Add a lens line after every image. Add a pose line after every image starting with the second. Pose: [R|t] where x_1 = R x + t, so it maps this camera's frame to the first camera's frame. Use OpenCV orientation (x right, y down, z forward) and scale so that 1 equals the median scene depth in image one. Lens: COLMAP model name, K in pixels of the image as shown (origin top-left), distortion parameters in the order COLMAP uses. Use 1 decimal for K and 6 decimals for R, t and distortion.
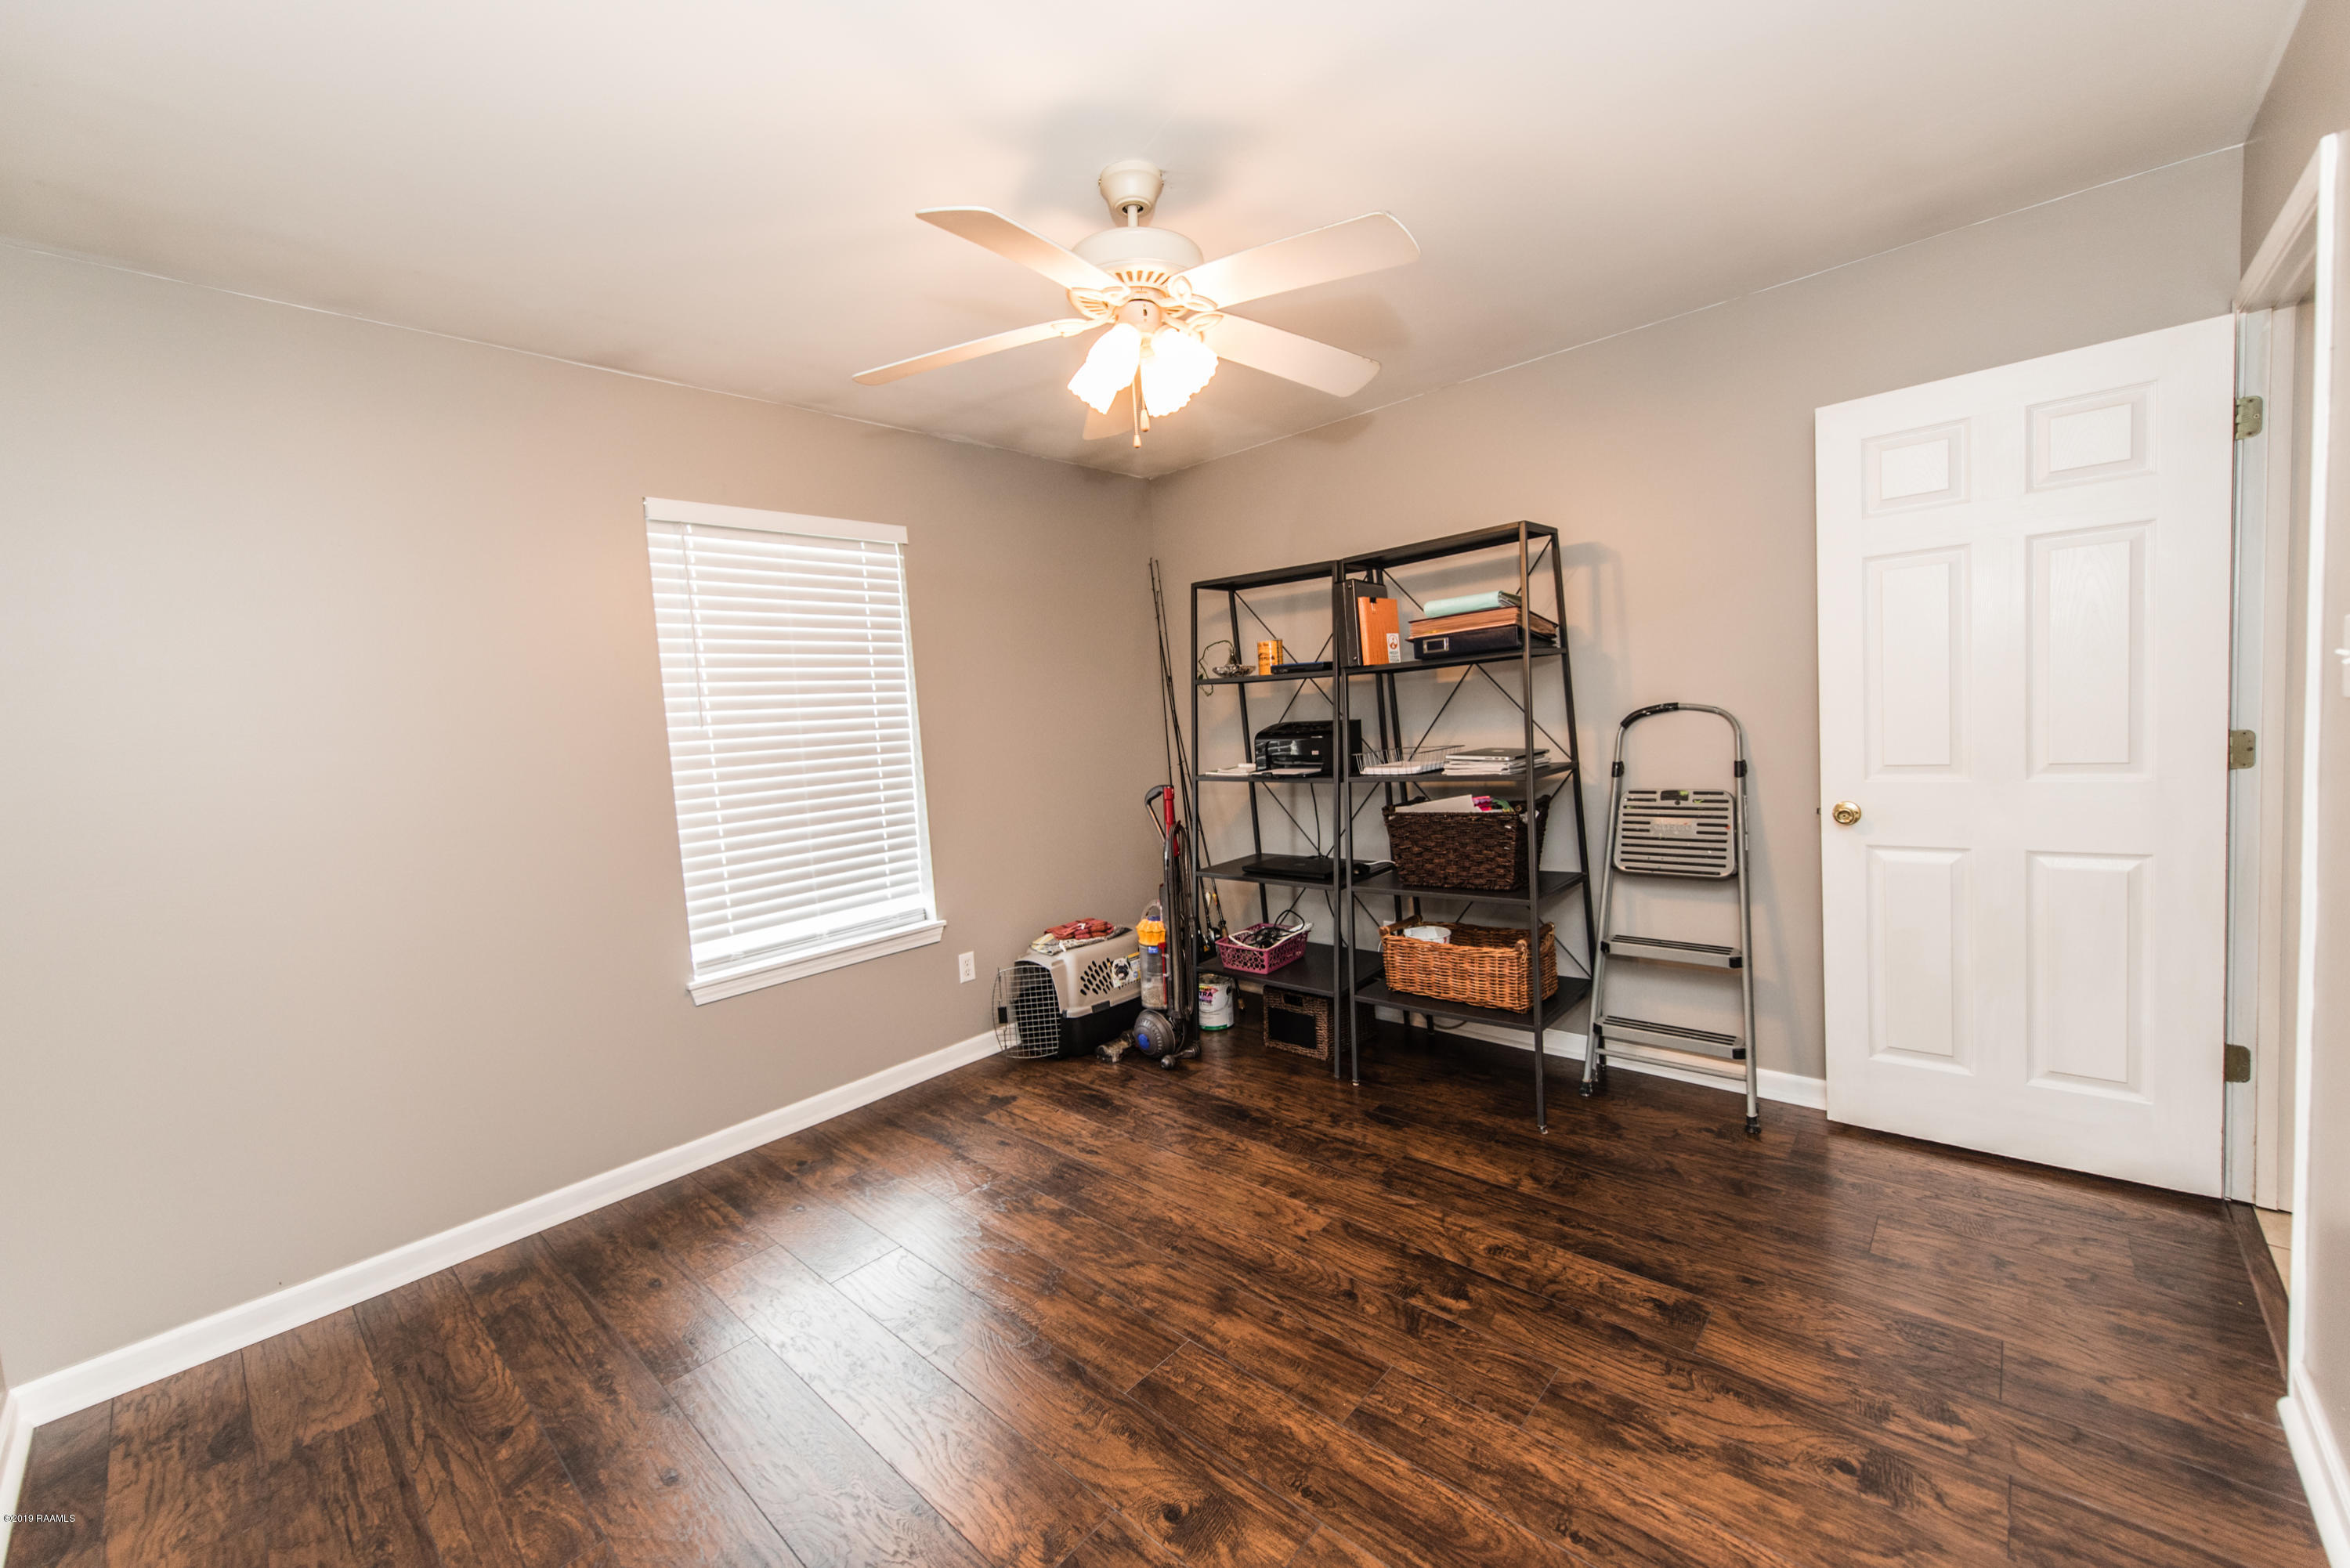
lens RADIAL K [[925.0, 0, 1183.0], [0, 925.0, 780.6], [0, 0, 1]] dist [0.012136, -0.003965]
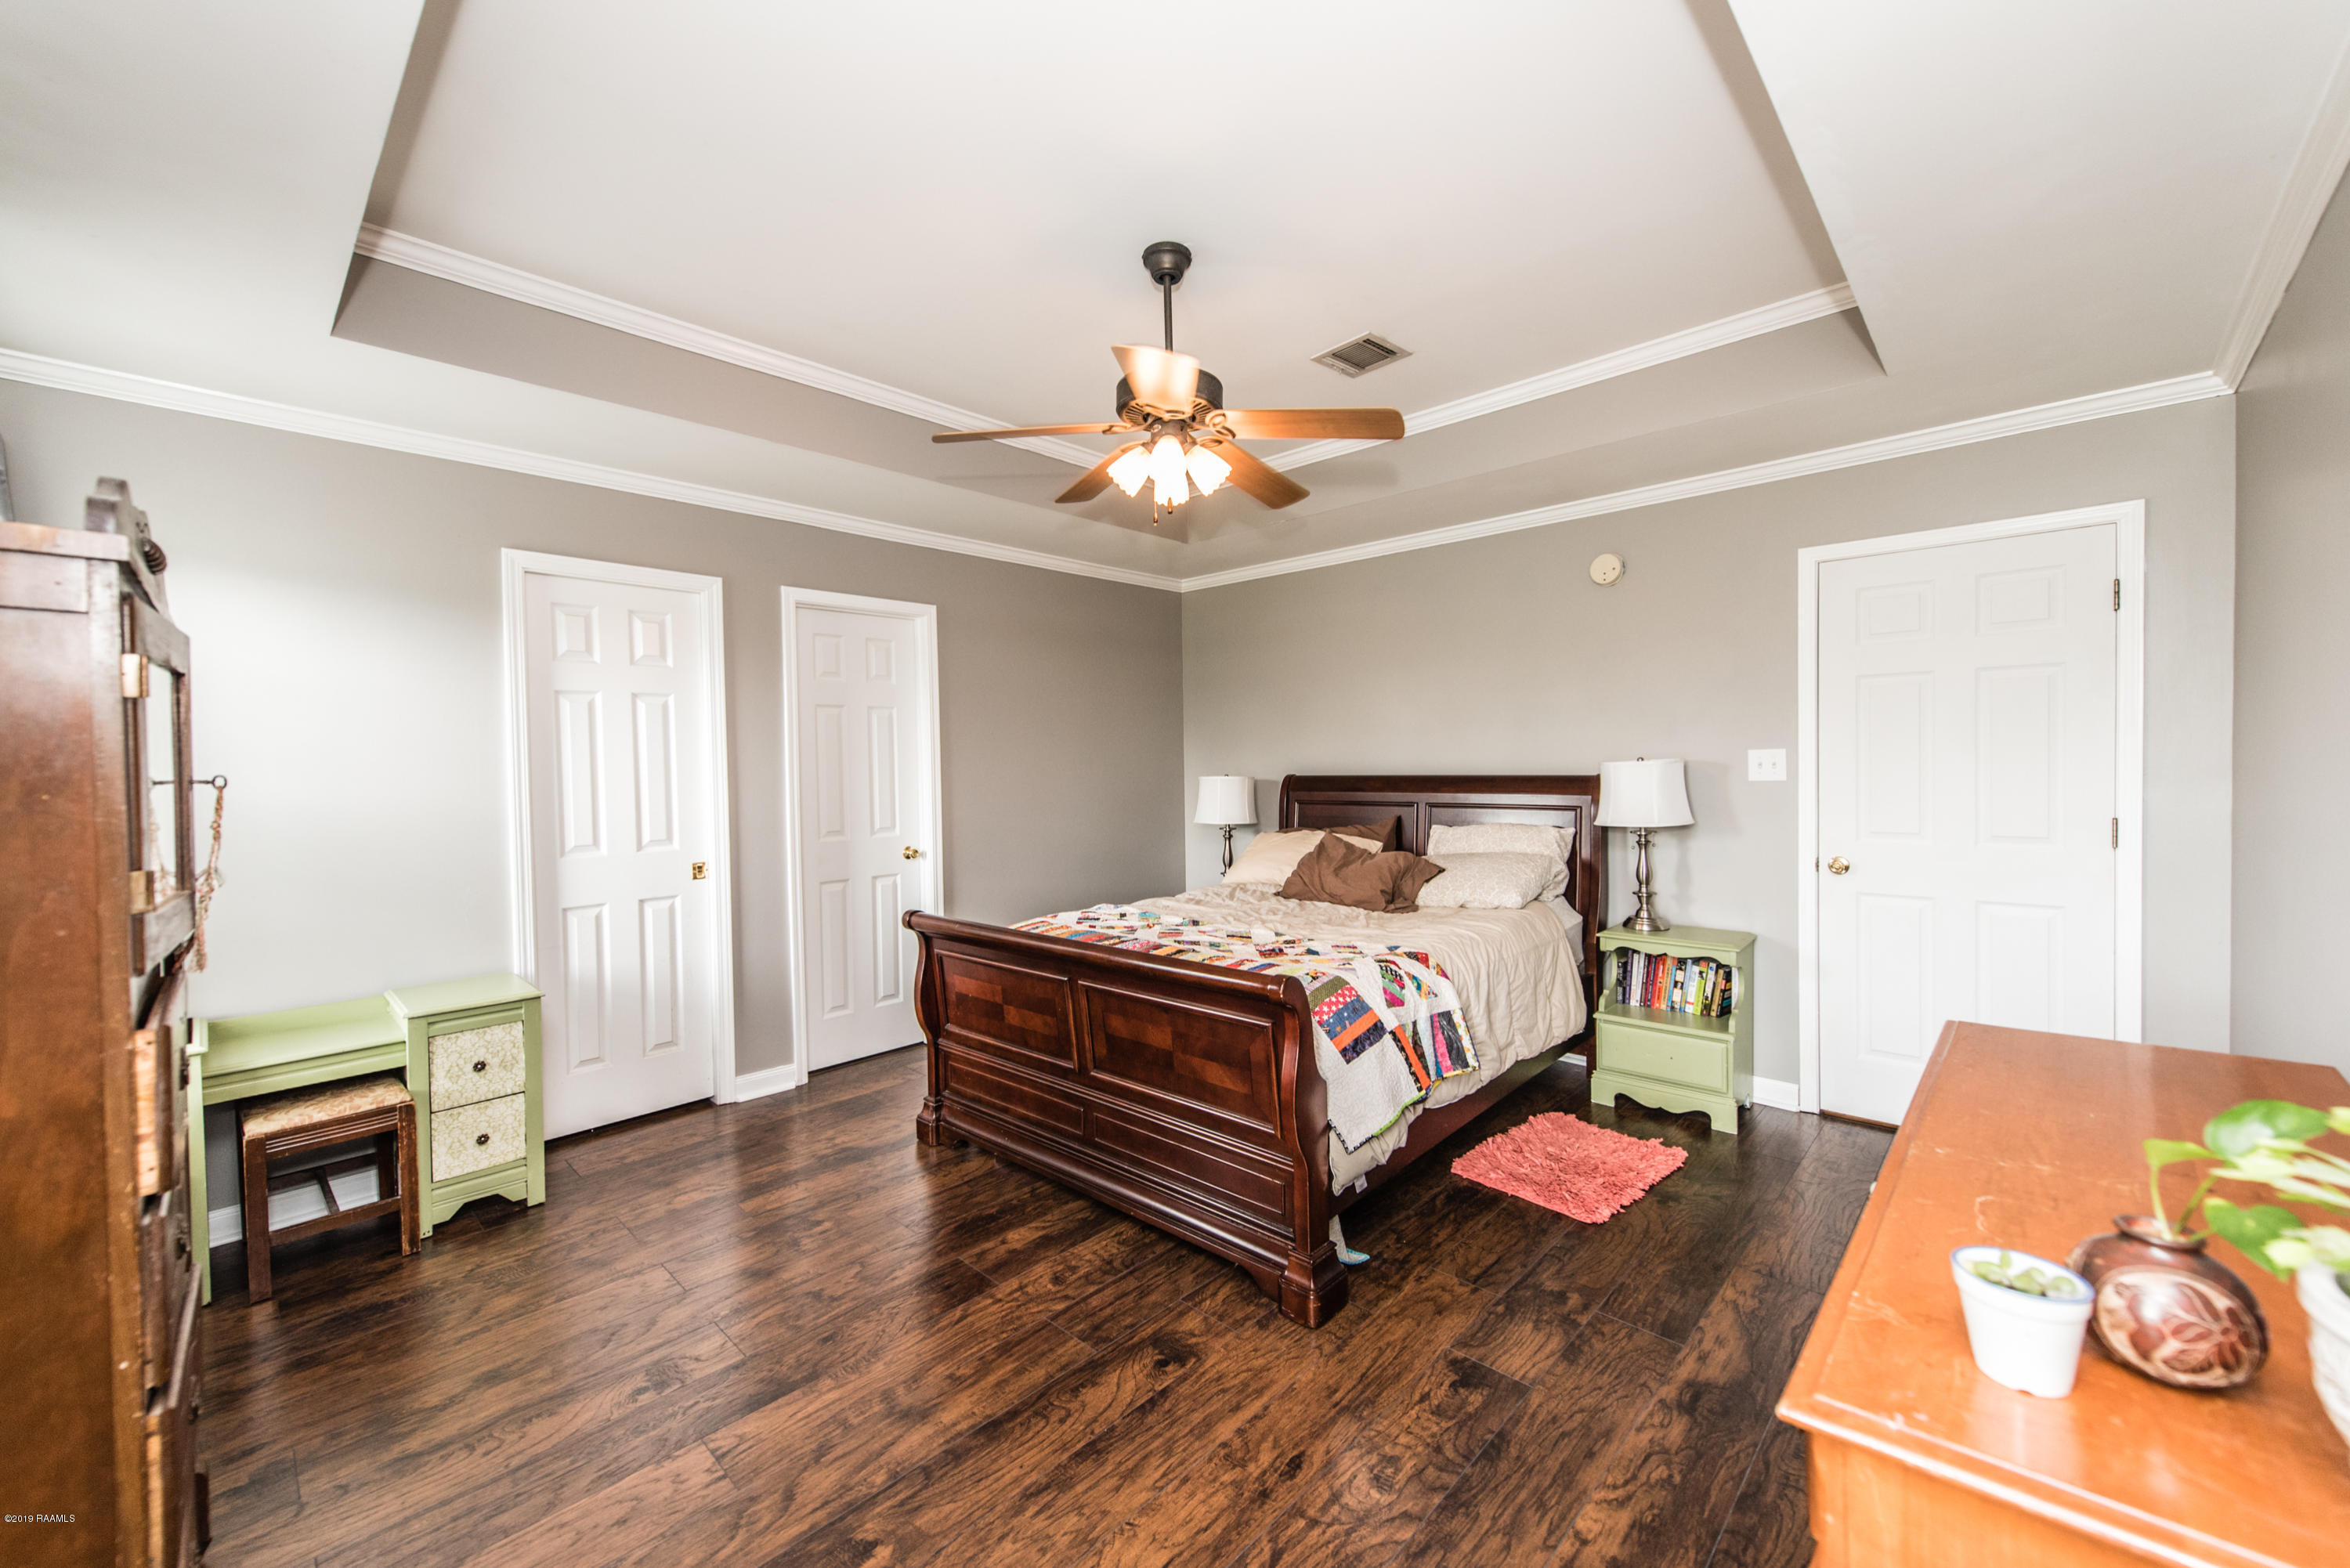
lens RADIAL K [[925.0, 0, 1166.5], [0, 925.0, 779.9], [0, 0, 1]] dist [0.012136, -0.003965]
pose [[0.012948, 0.044247, 0.998937, -1.365359], [0.084139, 0.995429, -0.045182, 0.014915], [-0.996370, 0.084634, 0.009166, 0.901741]]
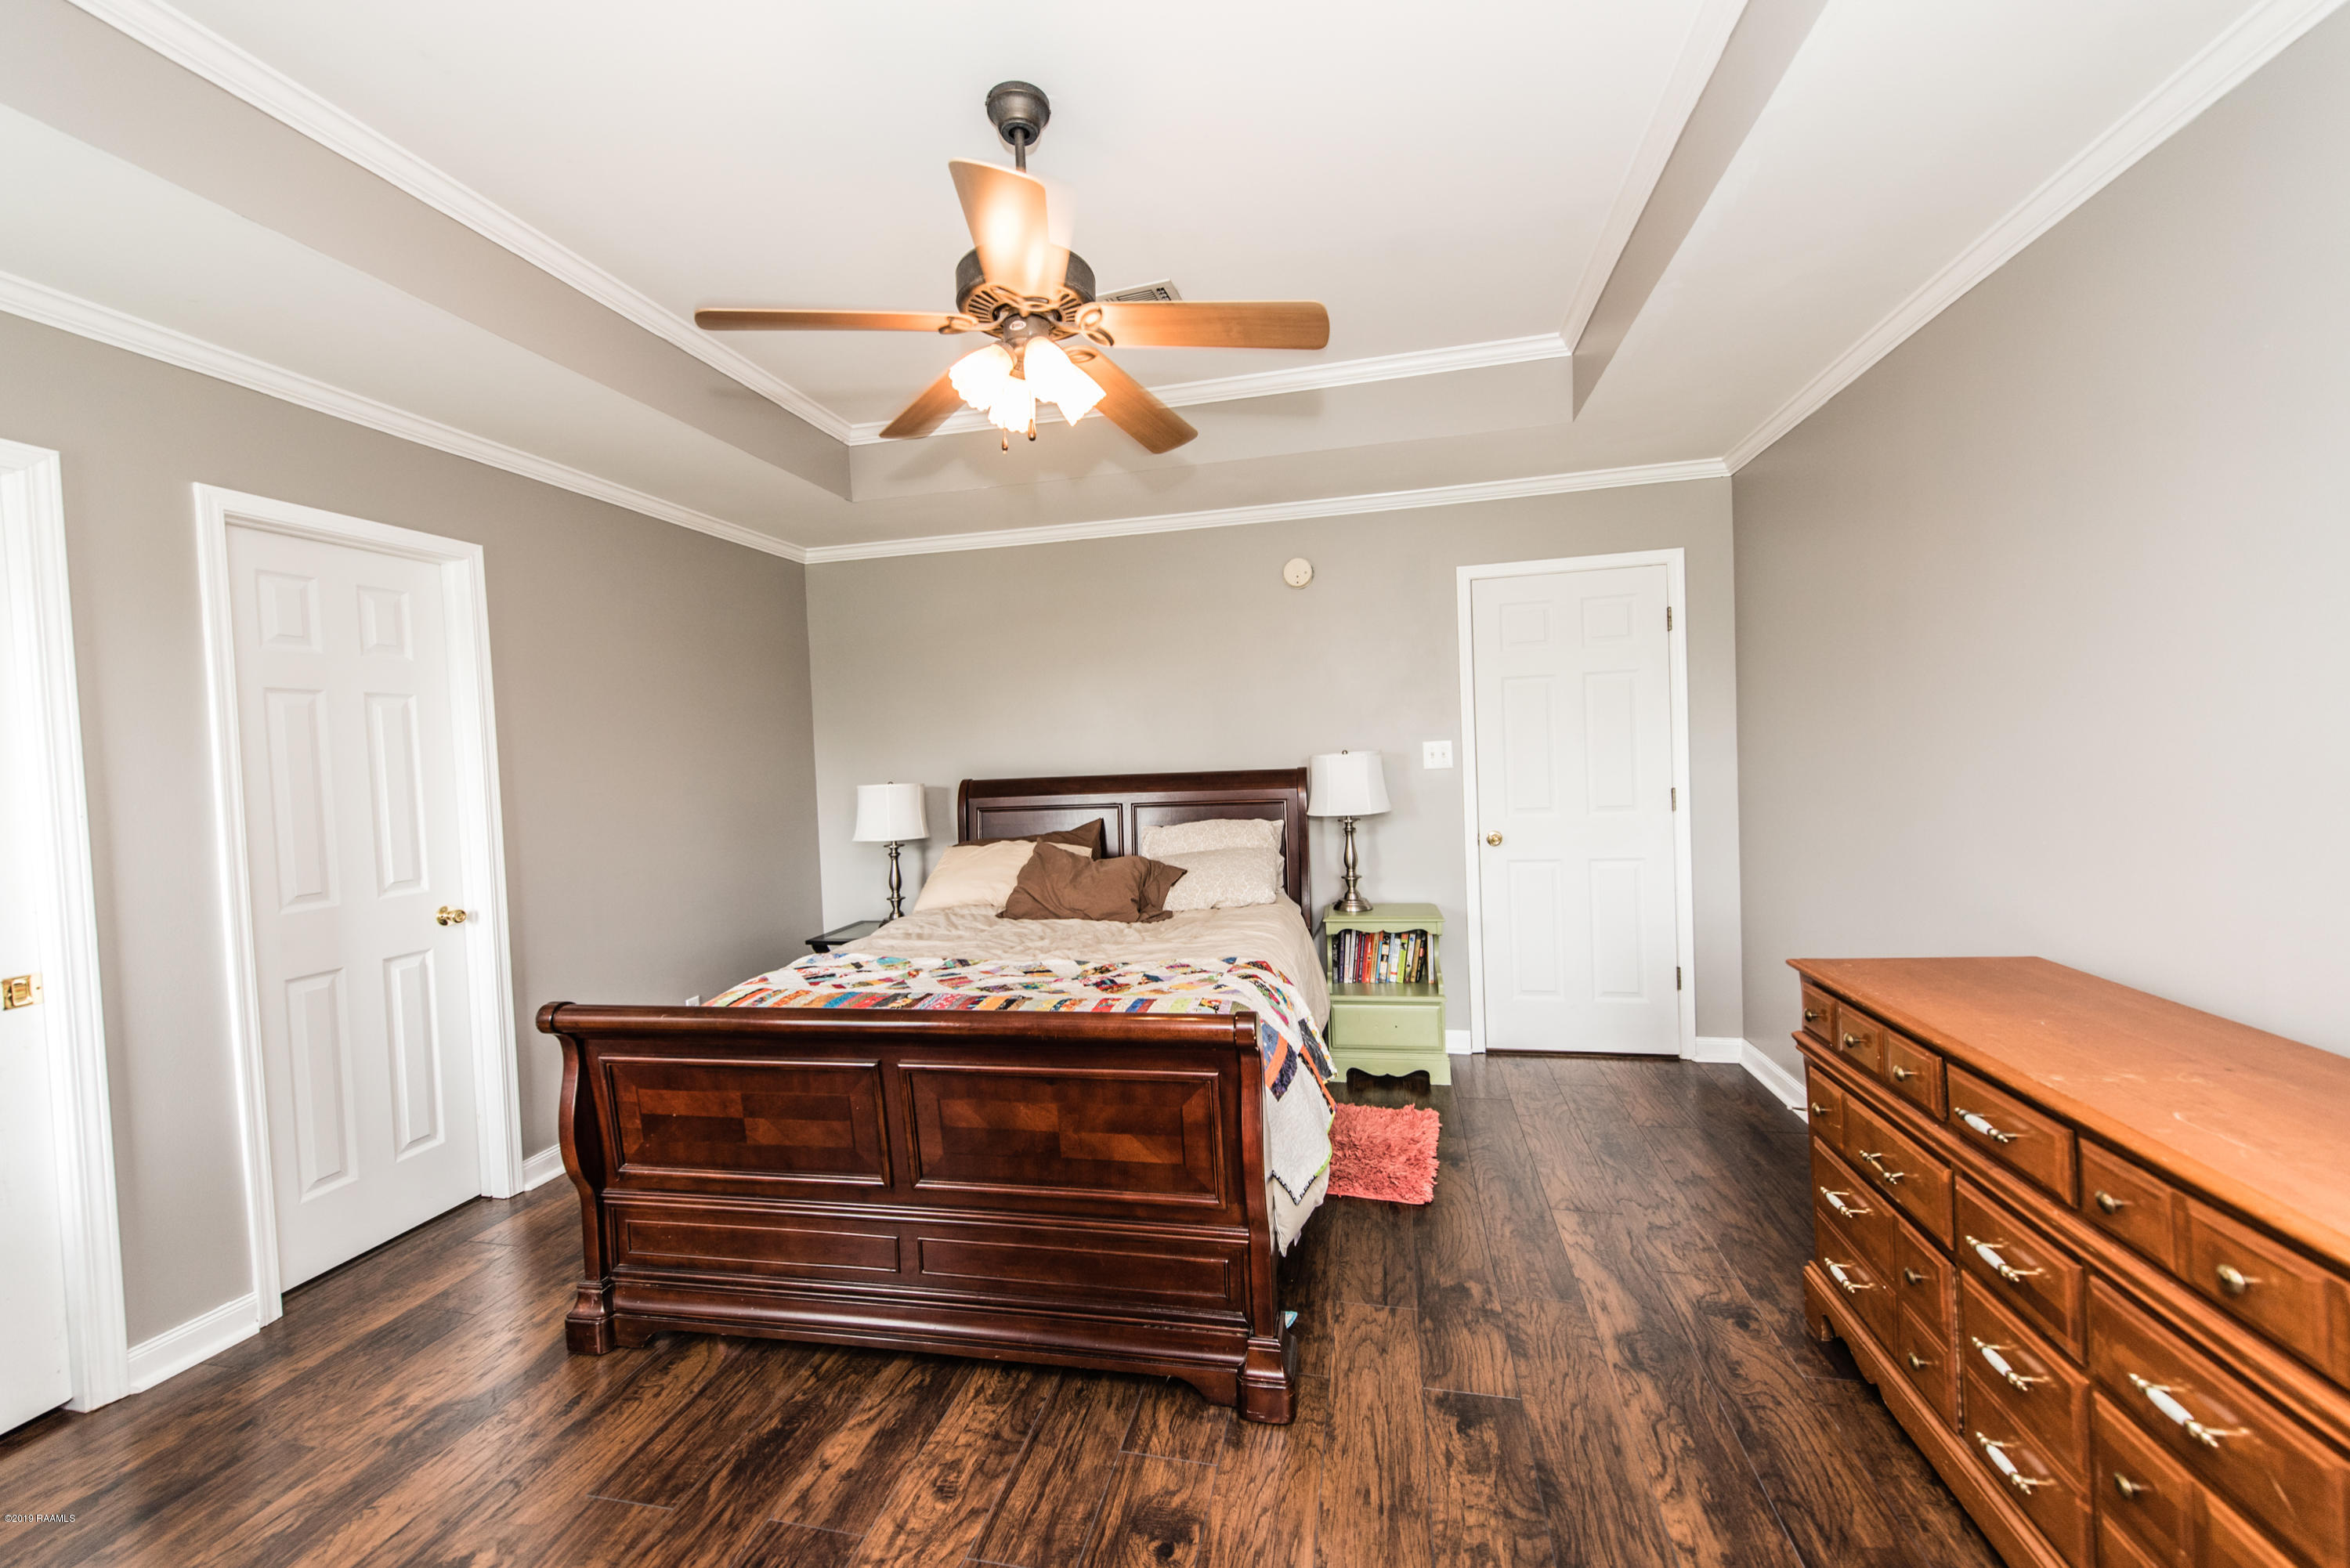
lens RADIAL K [[925.0, 0, 1181.7], [0, 925.0, 783.6], [0, 0, 1]] dist [0.012136, -0.003965]
pose [[-0.504202, 0.057640, 0.861660, -0.928430], [0.133394, 0.990993, 0.011764, -0.046276], [-0.853221, 0.120872, -0.507350, 1.380861]]
